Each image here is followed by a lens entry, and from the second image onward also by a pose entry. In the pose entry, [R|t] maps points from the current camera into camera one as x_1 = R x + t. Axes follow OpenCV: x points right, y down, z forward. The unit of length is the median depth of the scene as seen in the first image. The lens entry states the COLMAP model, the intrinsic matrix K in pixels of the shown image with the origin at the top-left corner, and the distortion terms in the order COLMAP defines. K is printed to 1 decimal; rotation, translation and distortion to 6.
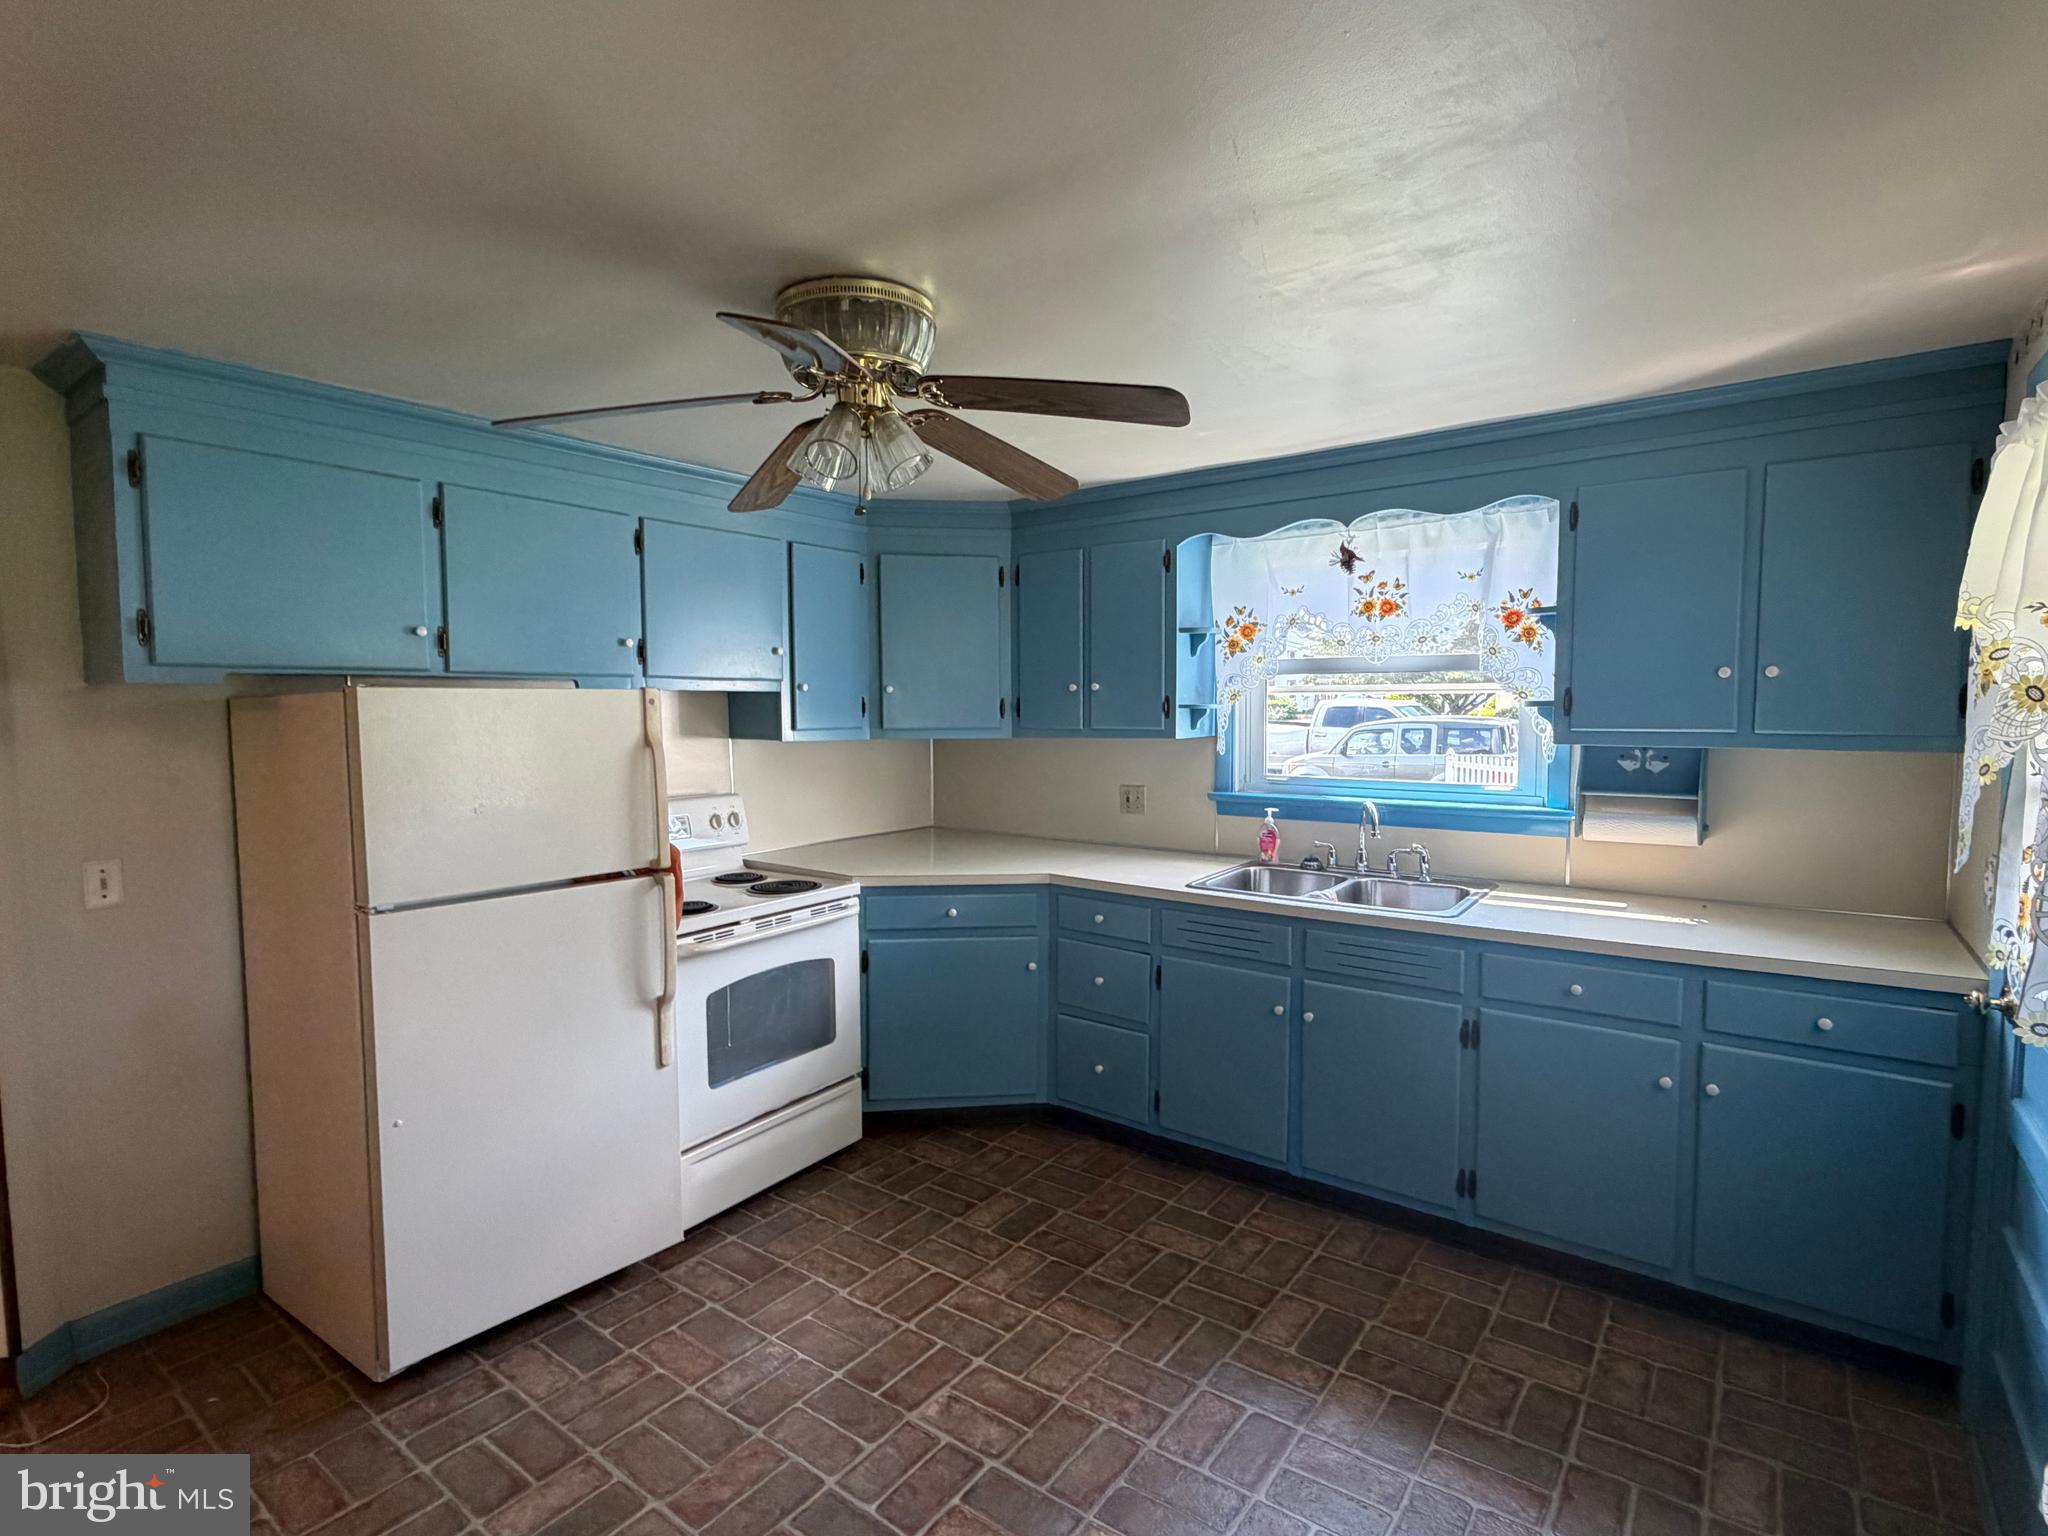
lens RADIAL K [[1005.5, 0, 1024.0], [0, 1005.5, 768.0], [0, 0, 1]] dist [-0.003155, 0.000715]
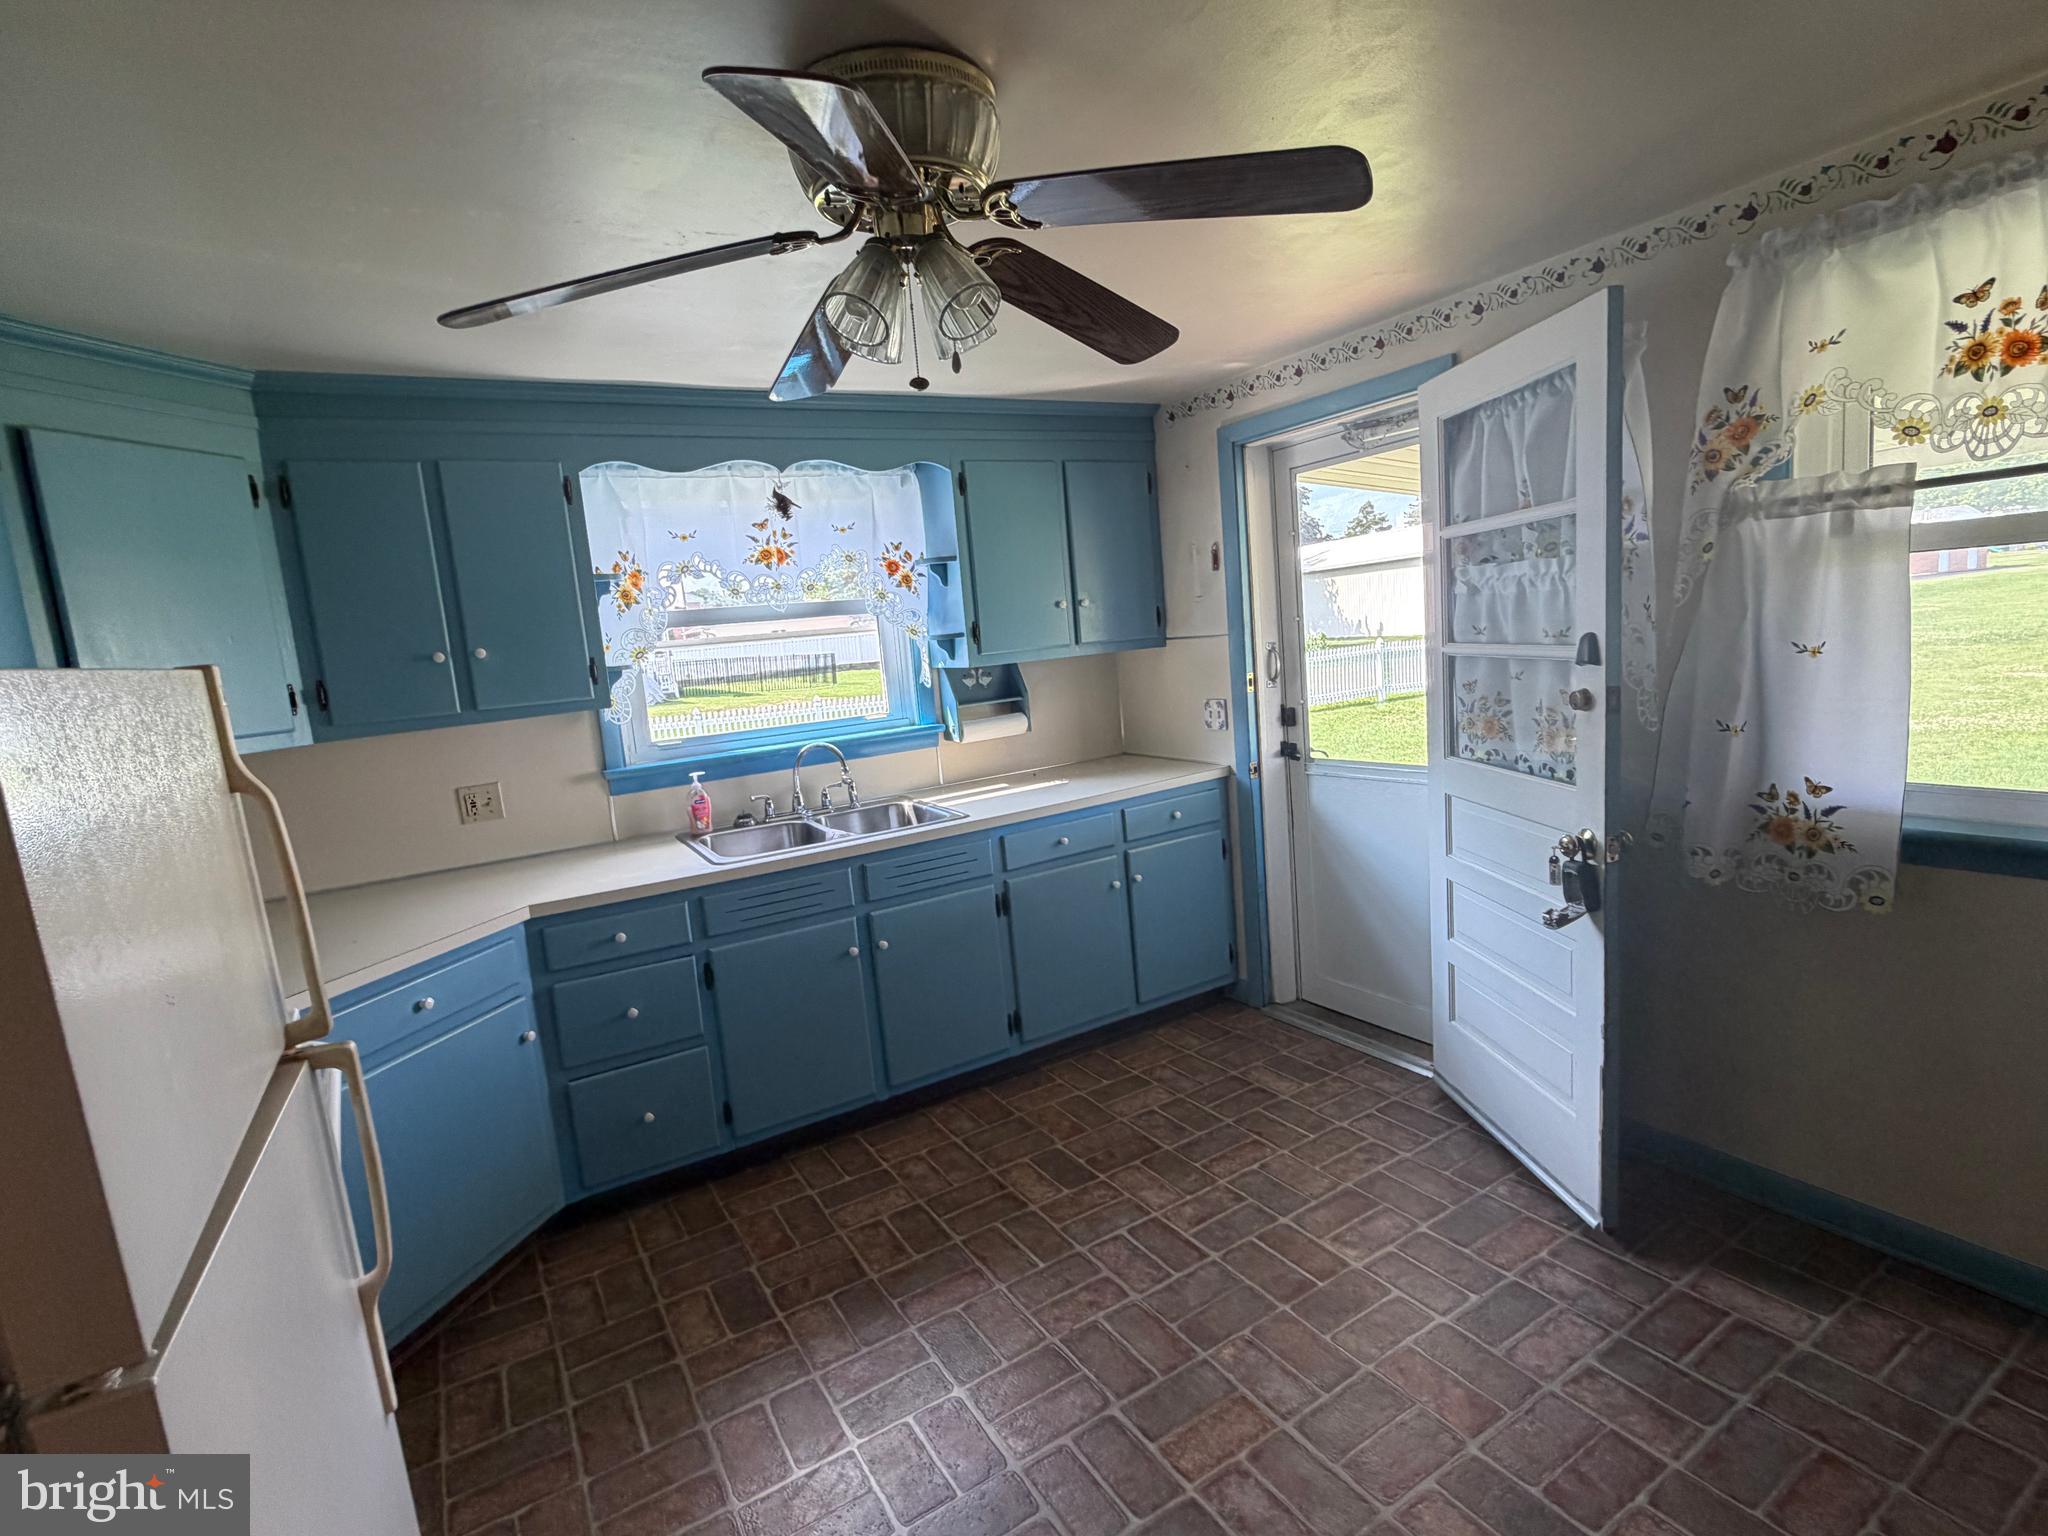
lens RADIAL K [[1014.4, 0, 1024.0], [0, 1014.4, 768.0], [0, 0, 1]] dist [0.001727, 0.000251]
pose [[0.375147, -0.156532, 0.913654, -0.524848], [0.144342, 0.983481, 0.109228, -0.023850], [-0.915658, 0.090902, 0.391544, 0.383753]]
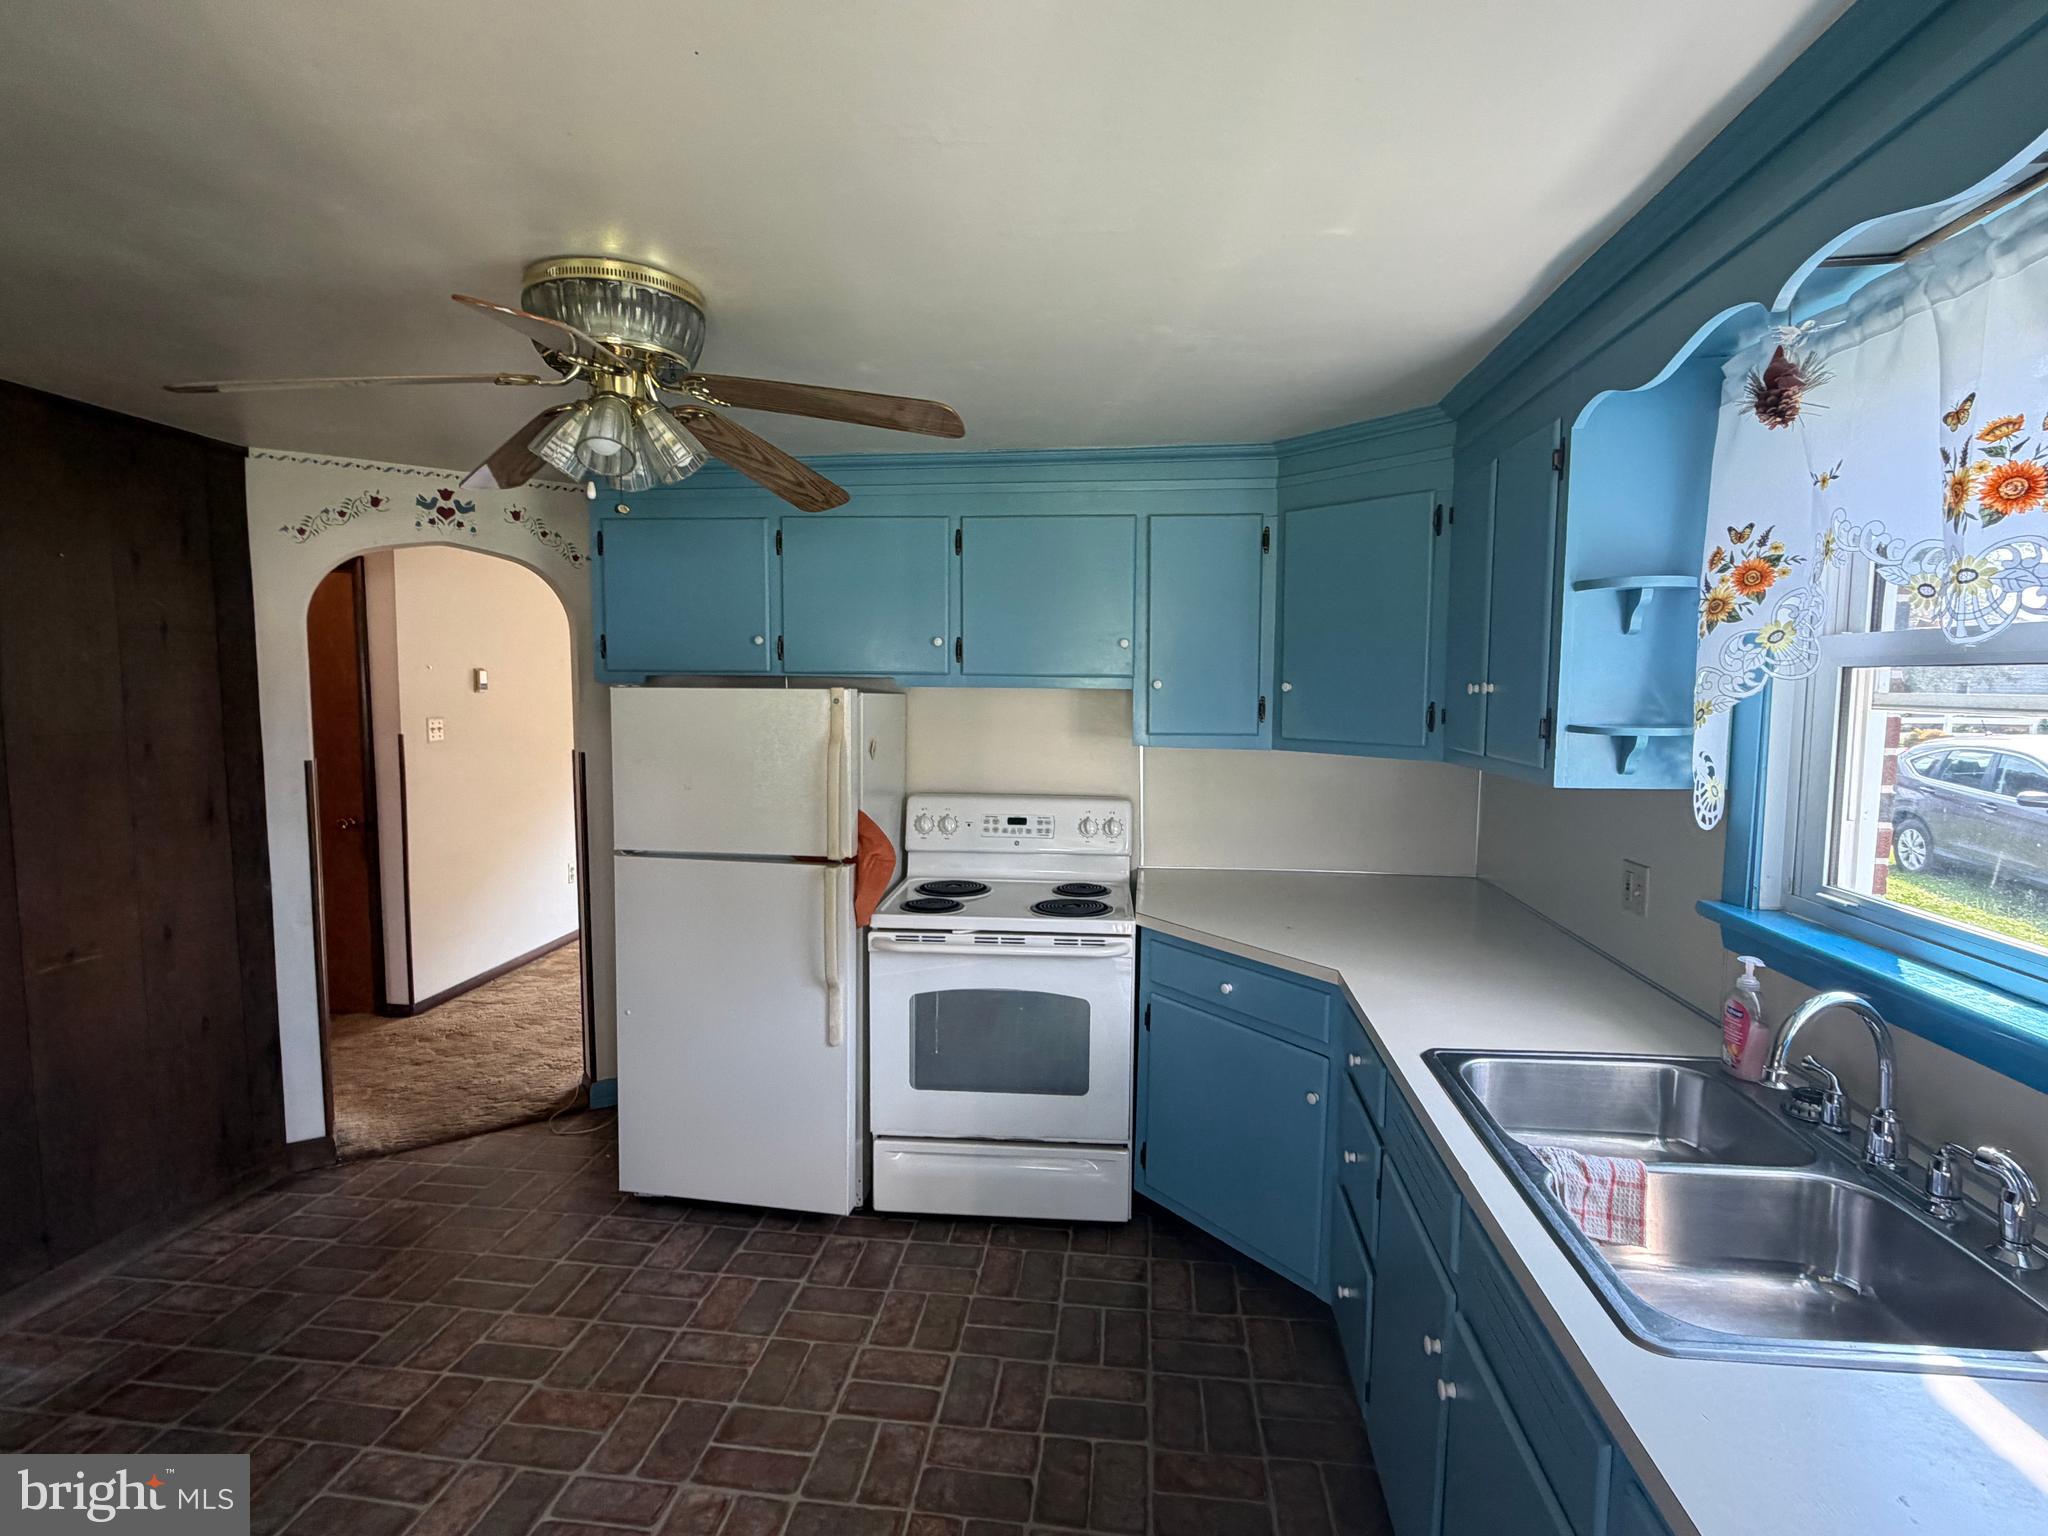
lens RADIAL K [[1005.5, 0, 1024.0], [0, 1005.5, 768.0], [0, 0, 1]] dist [-0.003155, 0.000715]
pose [[0.495108, 0.084286, -0.864733, 0.504734], [-0.065117, 0.996084, 0.059805, -0.056596], [0.866388, 0.026699, 0.498658, 0.508265]]
